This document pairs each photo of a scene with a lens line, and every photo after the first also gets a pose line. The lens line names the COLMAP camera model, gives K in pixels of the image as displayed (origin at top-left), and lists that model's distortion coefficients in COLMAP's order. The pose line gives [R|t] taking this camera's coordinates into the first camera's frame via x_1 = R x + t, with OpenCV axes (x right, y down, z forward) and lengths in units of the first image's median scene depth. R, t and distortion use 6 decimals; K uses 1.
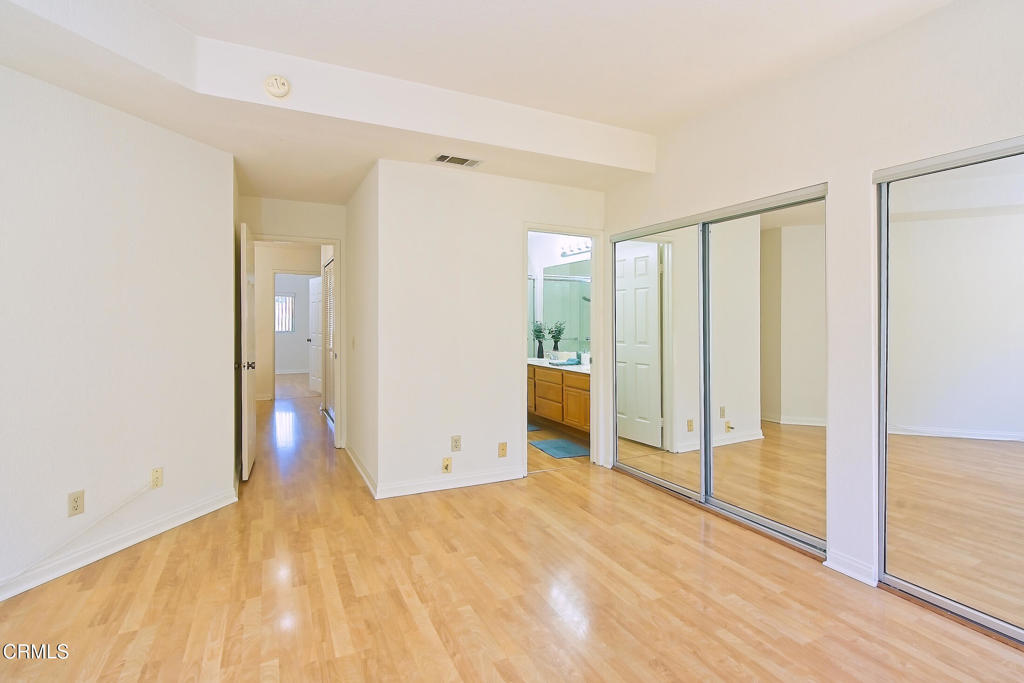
lens RADIAL K [[468.6, 0, 499.2], [0, 468.6, 317.2], [0, 0, 1]] dist [0.007890, -0.001232]
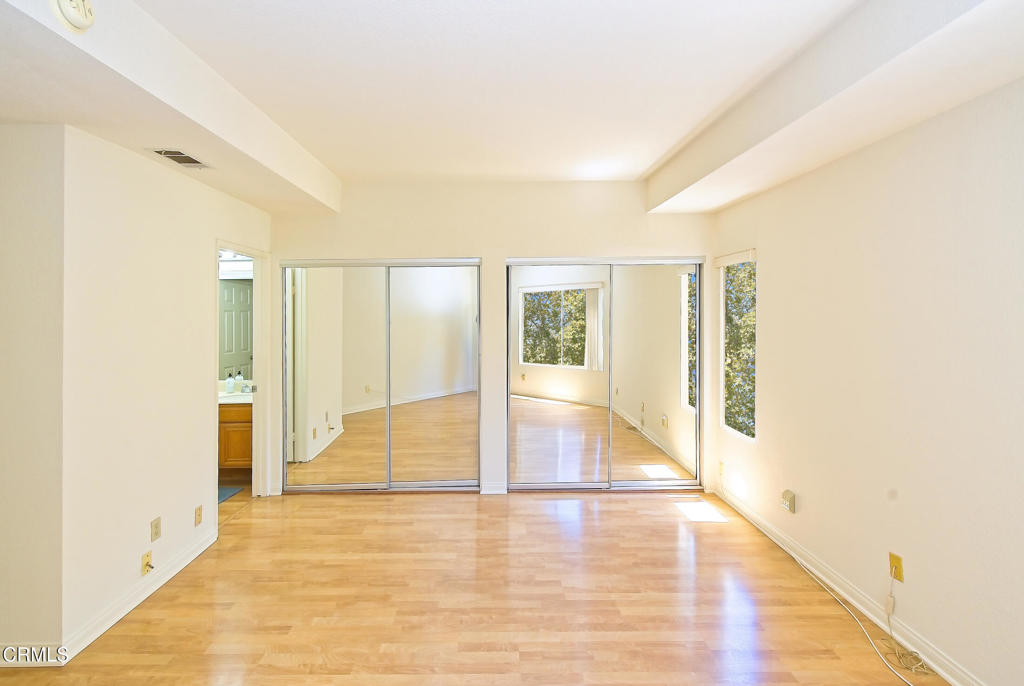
lens RADIAL K [[468.6, 0, 490.7], [0, 468.6, 311.5], [0, 0, 1]] dist [0.007890, -0.001232]
pose [[0.436738, -0.007609, 0.899557, -0.721704], [0.007701, 0.999959, 0.004719, -0.103820], [-0.899556, 0.004867, 0.436778, 0.259901]]
